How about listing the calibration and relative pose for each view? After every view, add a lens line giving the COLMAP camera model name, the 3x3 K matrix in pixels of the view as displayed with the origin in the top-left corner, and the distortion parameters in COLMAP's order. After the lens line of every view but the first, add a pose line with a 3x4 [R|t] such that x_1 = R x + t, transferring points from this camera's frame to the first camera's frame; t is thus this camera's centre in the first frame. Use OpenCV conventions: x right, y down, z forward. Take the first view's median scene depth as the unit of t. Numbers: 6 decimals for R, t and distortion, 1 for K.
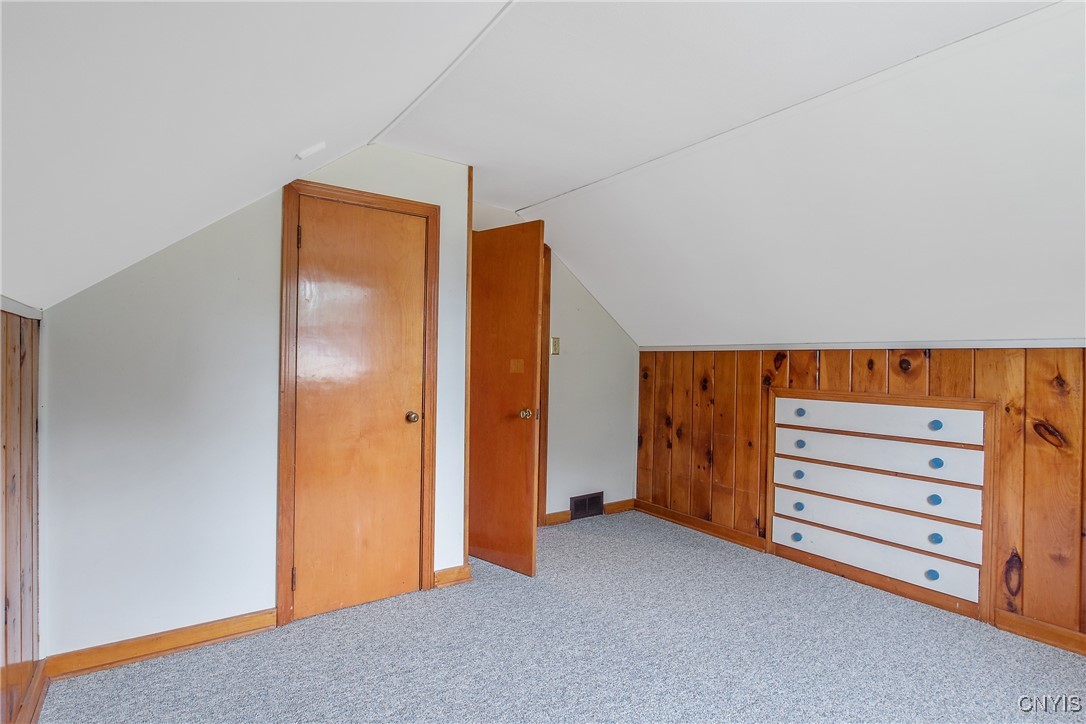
lens RADIAL K [[545.3, 0, 541.3], [0, 545.3, 361.2], [0, 0, 1]] dist [-0.006566, -0.001923]
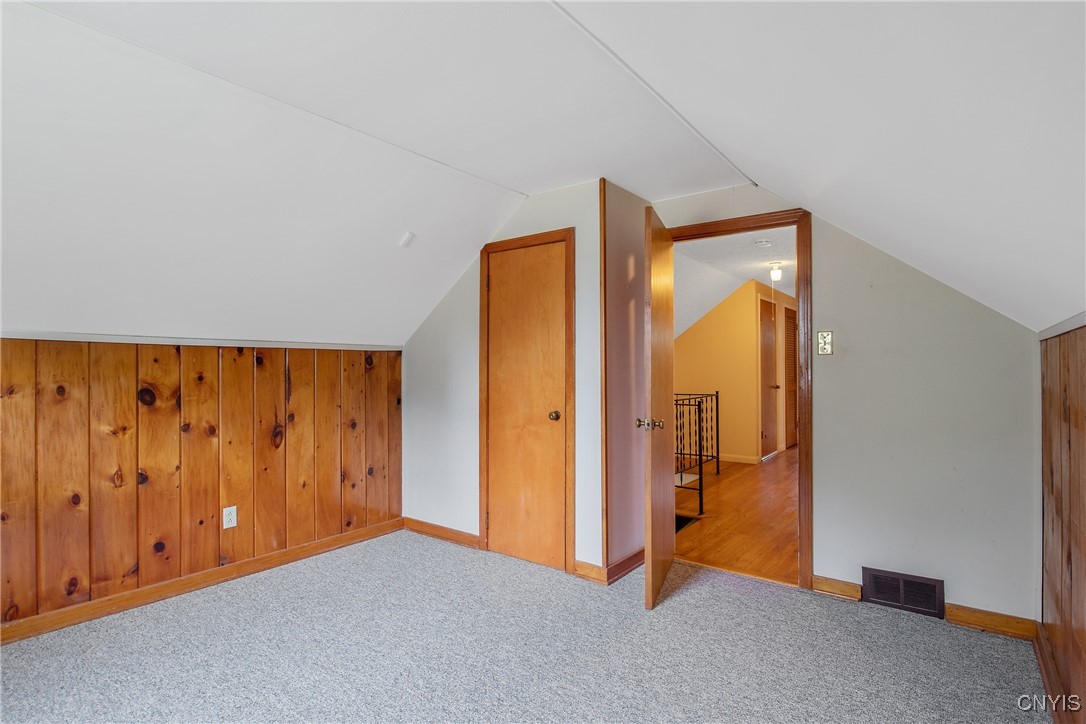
lens RADIAL K [[545.3, 0, 544.1], [0, 545.3, 362.6], [0, 0, 1]] dist [-0.006566, -0.001923]
pose [[0.304822, -0.028070, -0.951995, 0.881082], [0.005624, 0.999601, -0.027673, 0.022616], [0.952393, 0.003081, 0.304859, 0.641082]]
